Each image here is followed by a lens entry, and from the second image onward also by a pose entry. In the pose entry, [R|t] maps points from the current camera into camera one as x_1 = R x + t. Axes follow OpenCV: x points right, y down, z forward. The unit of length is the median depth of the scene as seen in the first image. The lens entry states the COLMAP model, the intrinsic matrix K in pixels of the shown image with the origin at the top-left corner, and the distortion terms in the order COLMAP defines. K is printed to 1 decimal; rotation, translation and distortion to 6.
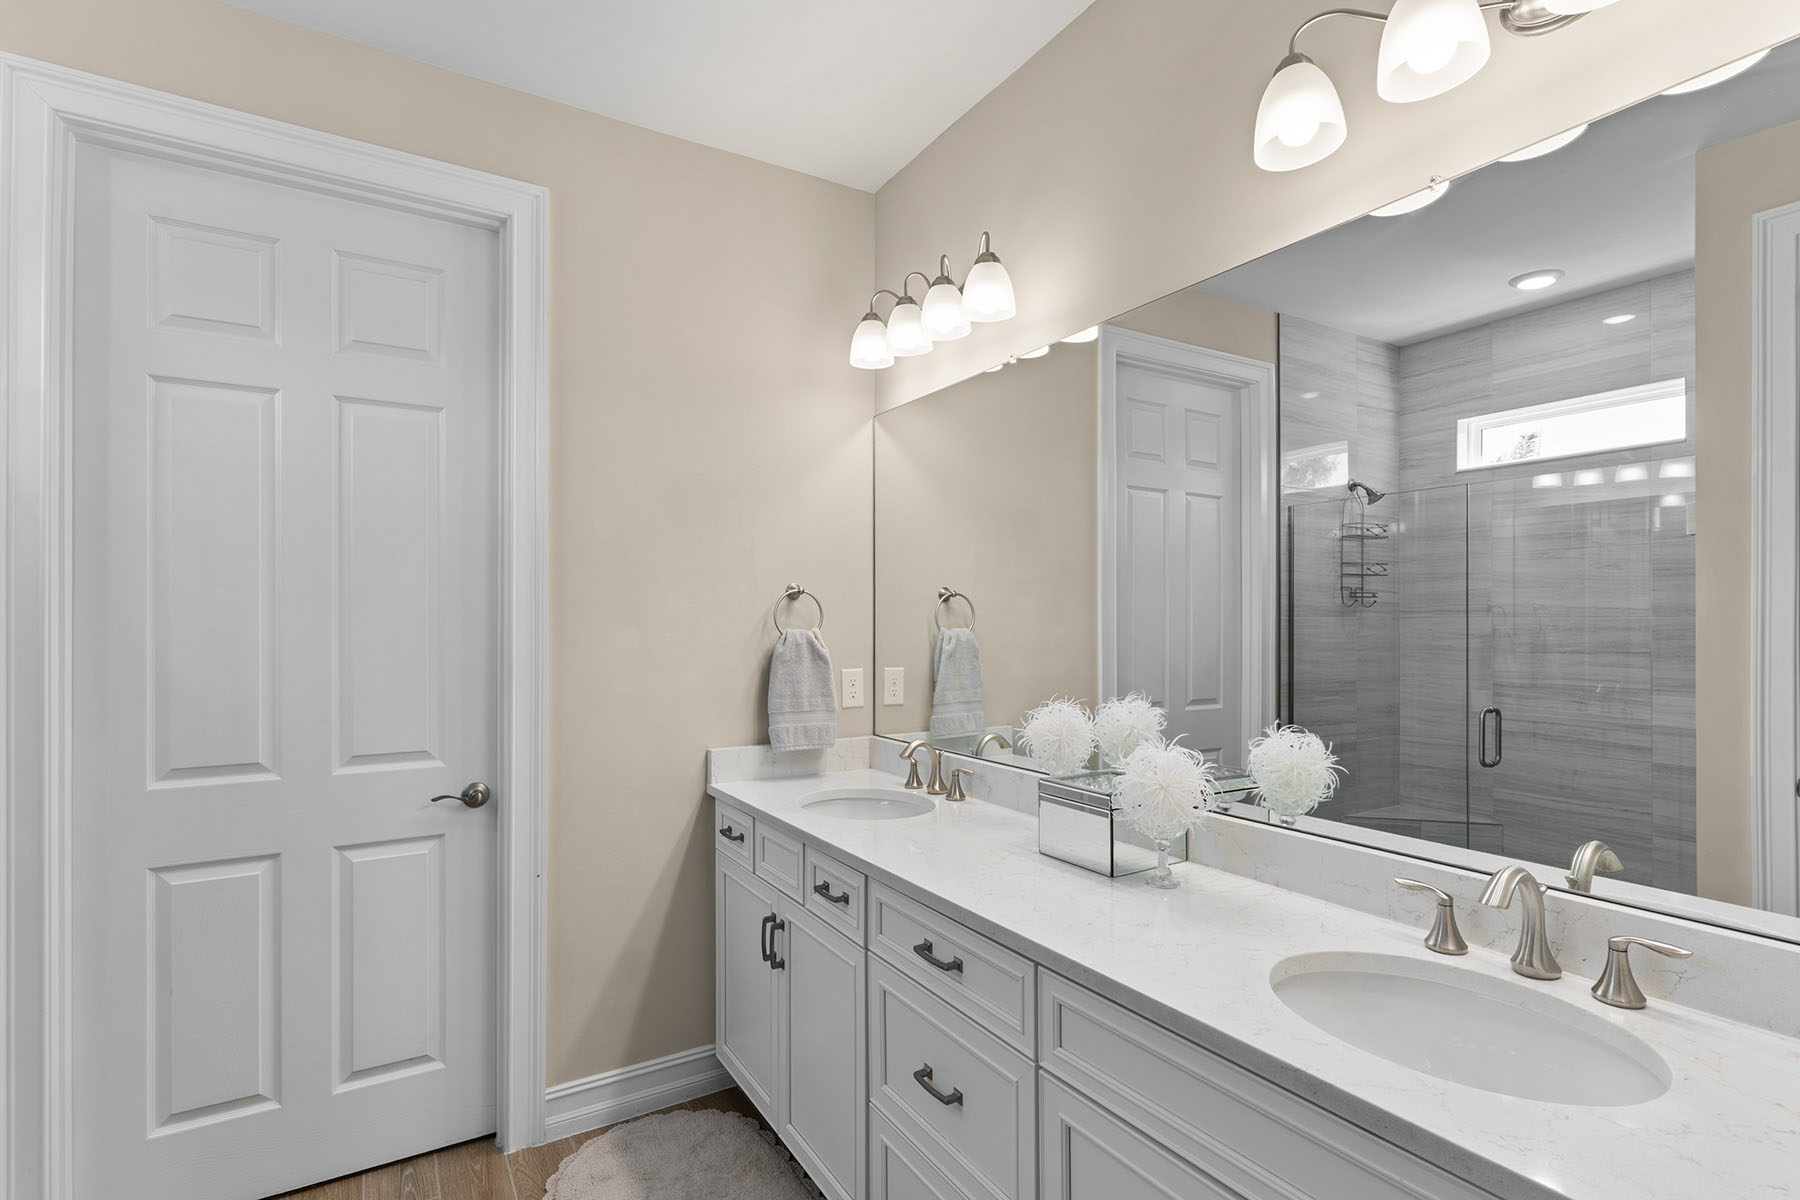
lens RADIAL K [[864.5, 0, 901.7], [0, 864.5, 615.6], [0, 0, 1]] dist [0.002724, -0.001740]
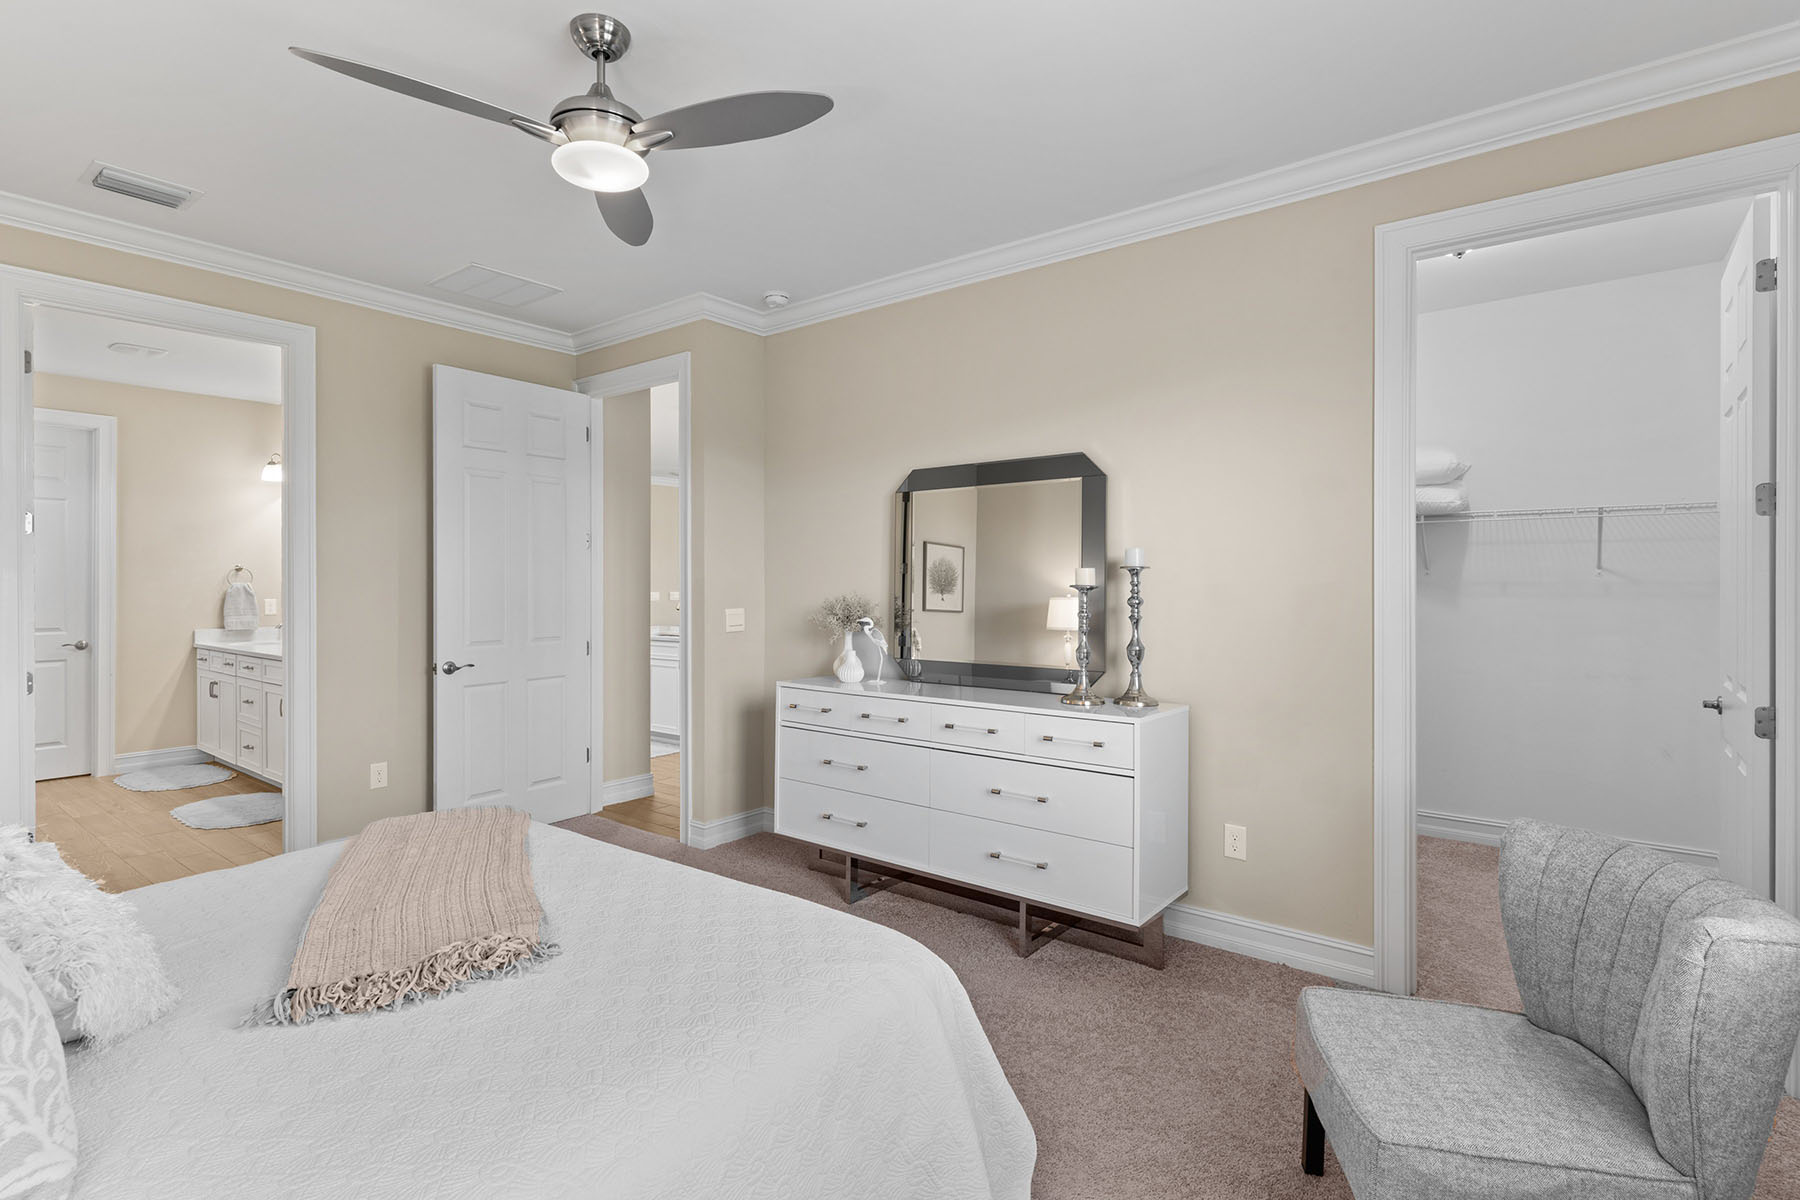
lens RADIAL K [[864.5, 0, 905.6], [0, 864.5, 577.6], [0, 0, 1]] dist [0.002724, -0.001740]
pose [[0.937775, 0.001700, 0.347240, 0.942981], [-0.002798, 0.999993, 0.002660, -0.014257], [-0.347233, -0.003466, 0.937773, -2.335804]]
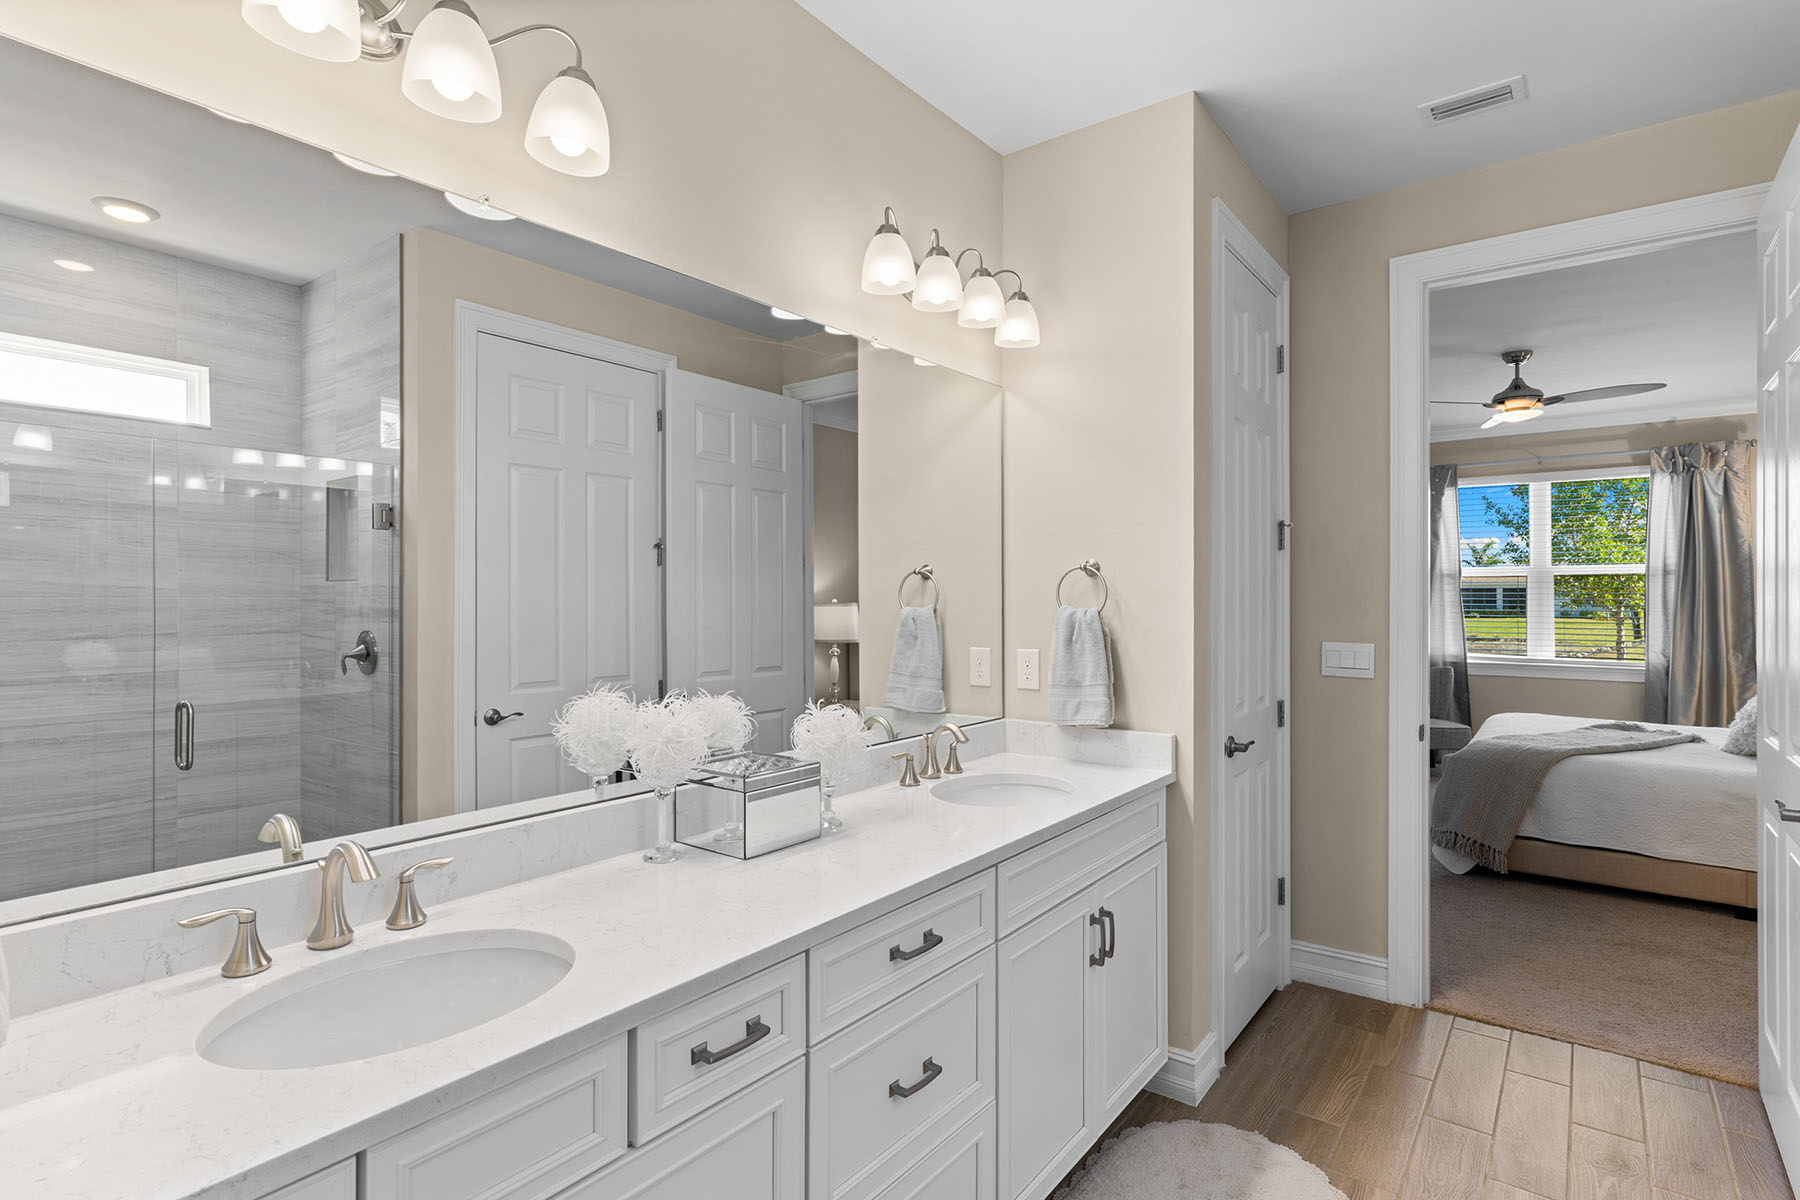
lens RADIAL K [[889.5, 0, 906.2], [0, 889.5, 594.9], [0, 0, 1]] dist [-0.003562, 0.000840]
pose [[-0.359518, 0.003492, 0.933132, -1.070926], [-0.003574, 0.999981, -0.005119, 0.003130], [-0.933131, -0.005176, -0.359498, 1.647527]]
